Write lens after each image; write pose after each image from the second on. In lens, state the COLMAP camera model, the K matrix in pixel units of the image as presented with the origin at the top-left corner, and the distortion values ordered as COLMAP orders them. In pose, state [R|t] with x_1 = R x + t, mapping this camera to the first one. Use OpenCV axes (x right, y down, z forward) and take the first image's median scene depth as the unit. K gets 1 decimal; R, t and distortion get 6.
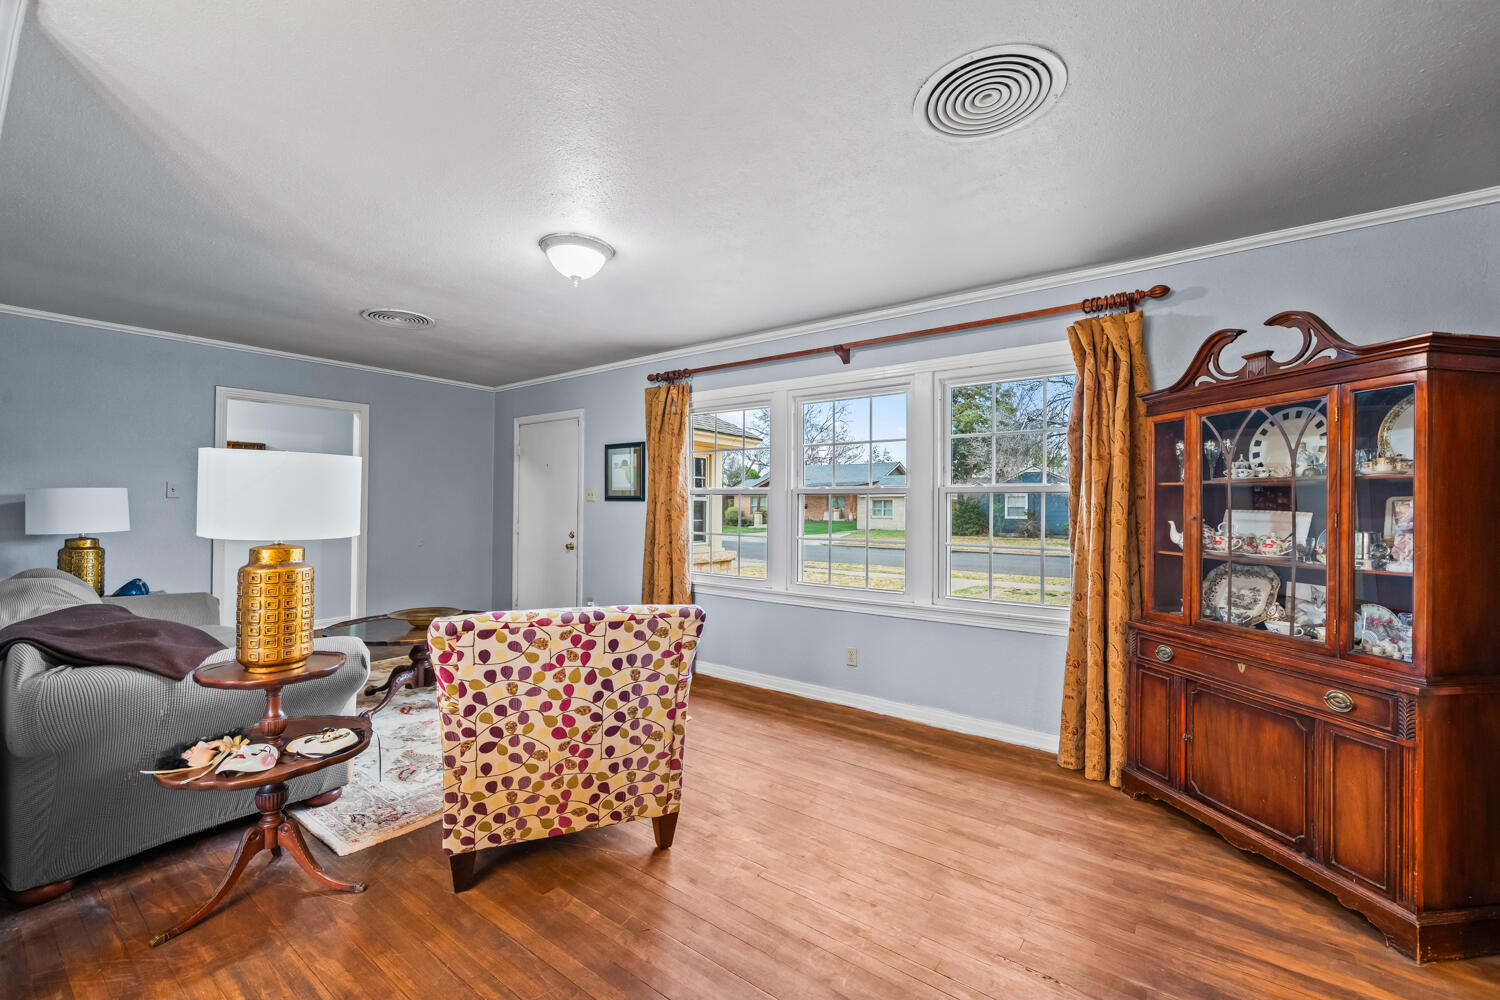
lens RADIAL K [[625.4, 0, 738.2], [0, 625.4, 501.2], [0, 0, 1]] dist [-0.000526, -0.000077]
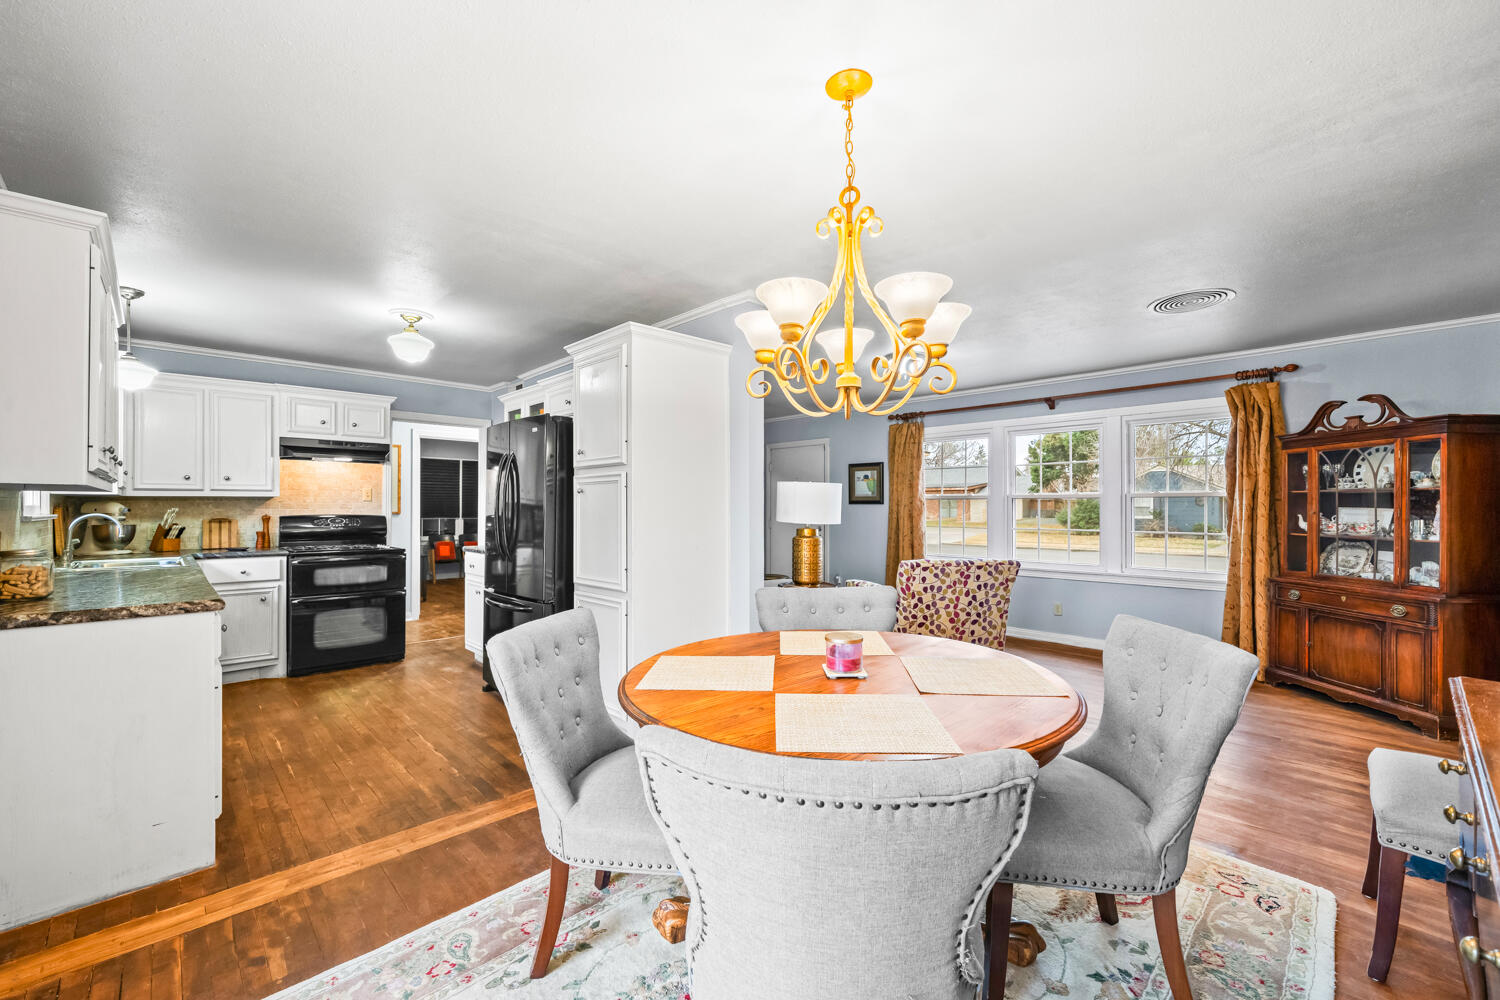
lens RADIAL K [[619.1, 0, 731.8], [0, 619.1, 506.2], [0, 0, 1]] dist [0.000170, 0.000187]
pose [[0.987883, -0.006540, -0.155060, -0.557414], [0.007316, 0.999963, 0.004436, -0.008744], [0.155025, -0.005517, 0.987895, -0.886503]]
